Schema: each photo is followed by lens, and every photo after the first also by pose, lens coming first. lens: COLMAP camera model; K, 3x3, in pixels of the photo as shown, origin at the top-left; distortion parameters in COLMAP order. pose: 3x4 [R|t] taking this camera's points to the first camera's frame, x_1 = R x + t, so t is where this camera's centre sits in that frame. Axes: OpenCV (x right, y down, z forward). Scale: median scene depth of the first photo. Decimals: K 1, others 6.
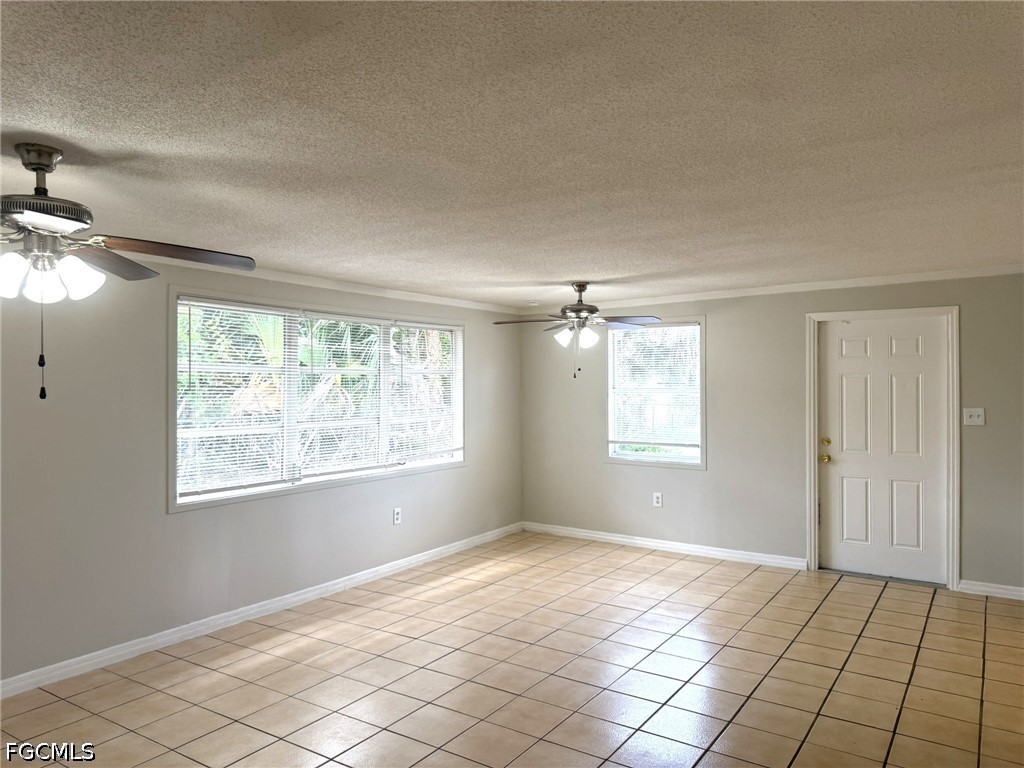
lens RADIAL K [[728.2, 0, 512.0], [0, 728.2, 384.0], [0, 0, 1]] dist [0.064931, -0.104052]
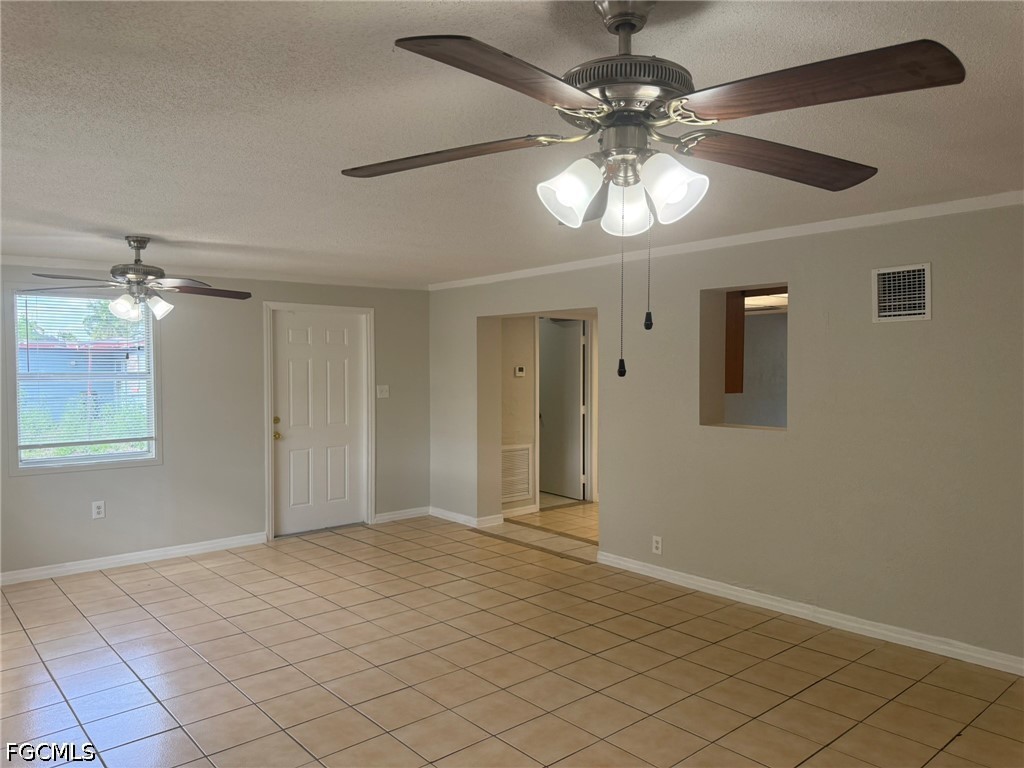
lens RADIAL K [[727.1, 0, 514.6], [0, 727.1, 390.2], [0, 0, 1]] dist [0.066145, -0.108006]
pose [[0.255987, -0.029873, 0.966219, -0.780126], [0.008677, 0.999553, 0.028604, 0.007586], [-0.966641, 0.001061, 0.256132, 0.554480]]
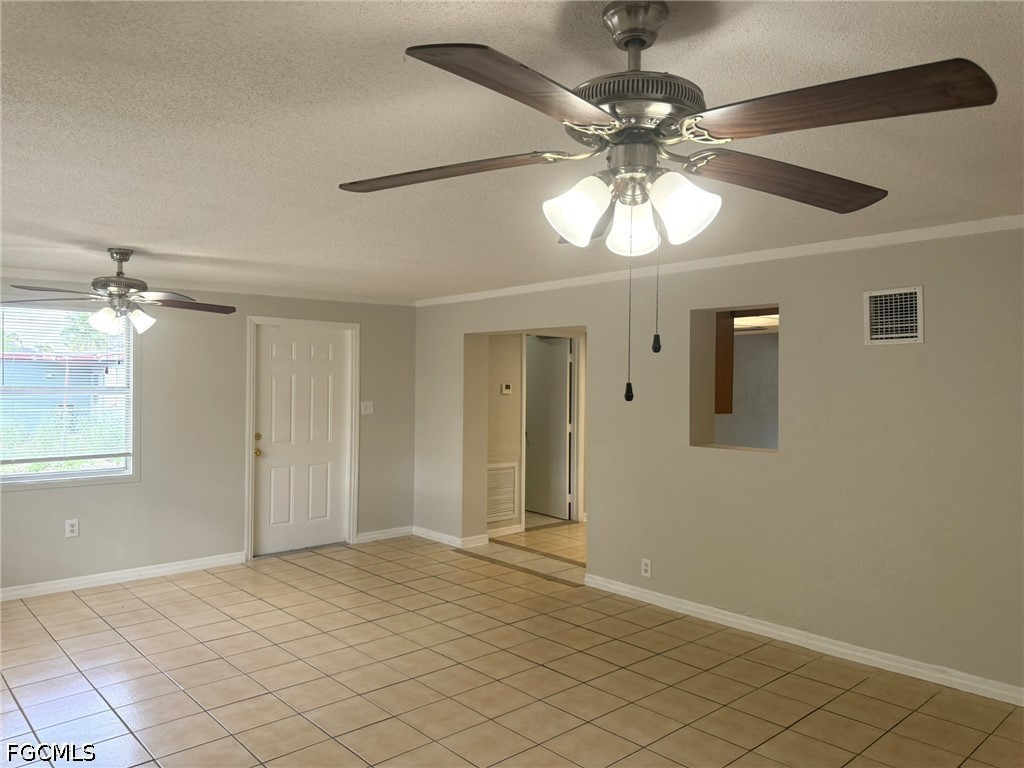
lens RADIAL K [[728.2, 0, 512.0], [0, 728.2, 384.0], [0, 0, 1]] dist [0.064931, -0.104052]
pose [[0.235704, 0.002376, 0.971822, -0.767753], [-0.001557, 0.999997, -0.002067, 0.004049], [-0.971824, -0.001026, 0.235707, 0.568912]]
